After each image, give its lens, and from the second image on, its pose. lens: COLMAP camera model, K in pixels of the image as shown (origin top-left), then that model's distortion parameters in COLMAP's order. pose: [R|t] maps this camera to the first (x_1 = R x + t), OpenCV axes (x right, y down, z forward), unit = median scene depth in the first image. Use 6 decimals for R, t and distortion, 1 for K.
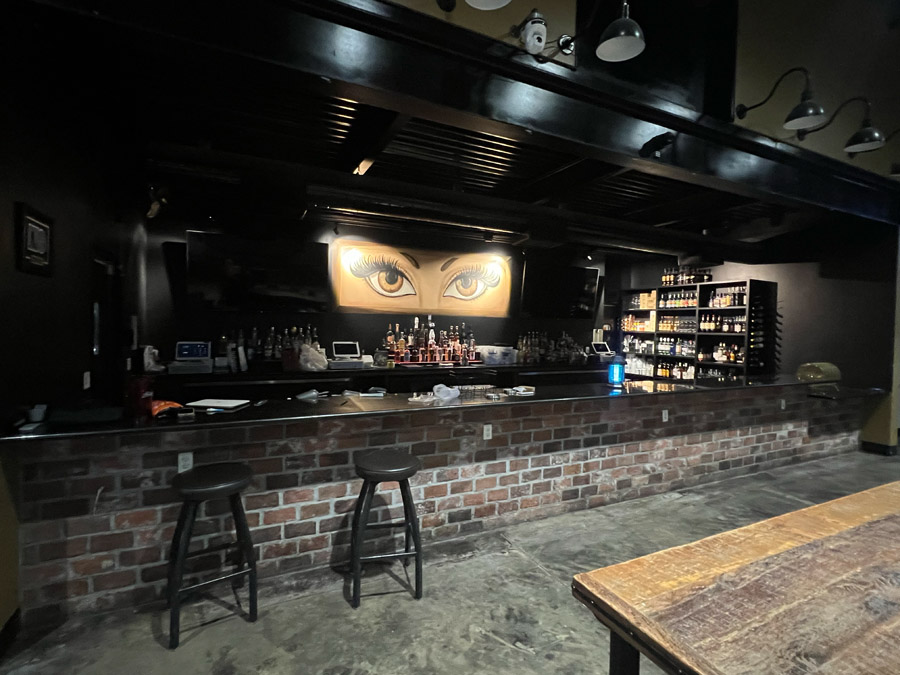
lens RADIAL K [[448.4, 0, 450.0], [0, 448.4, 337.5], [0, 0, 1]] dist [0.001382, -0.000060]
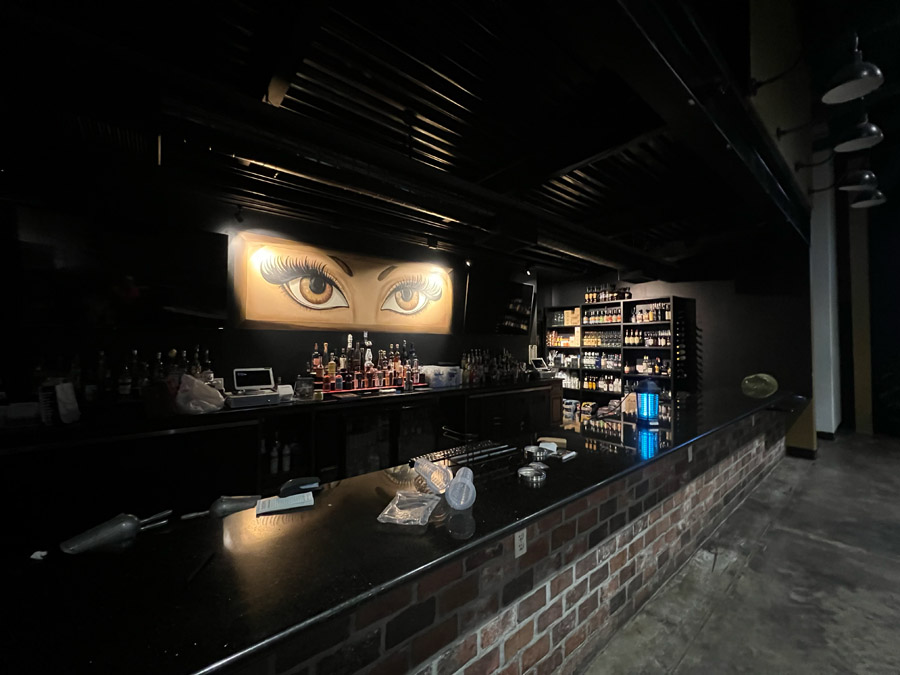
lens RADIAL K [[364.2, 0, 450.0], [0, 364.2, 337.5], [0, 0, 1]] dist [0.000833, 0.000111]
pose [[0.973247, -0.012404, 0.229425, -0.045315], [0.022166, 0.998953, -0.040022, -0.008017], [-0.228688, 0.044037, 0.972503, 0.282016]]
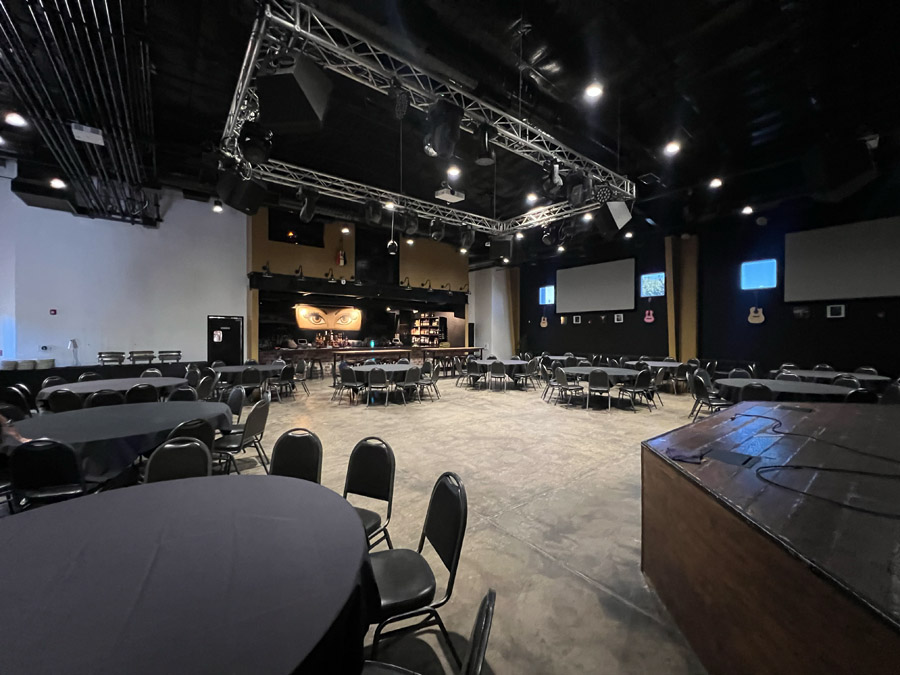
lens RADIAL K [[364.2, 0, 450.0], [0, 364.2, 337.5], [0, 0, 1]] dist [0.000833, 0.000111]
pose [[0.976876, -0.021384, 0.212736, 0.199294], [0.024529, 0.999625, -0.012157, 0.044838], [-0.212396, 0.017094, 0.977034, -1.446539]]
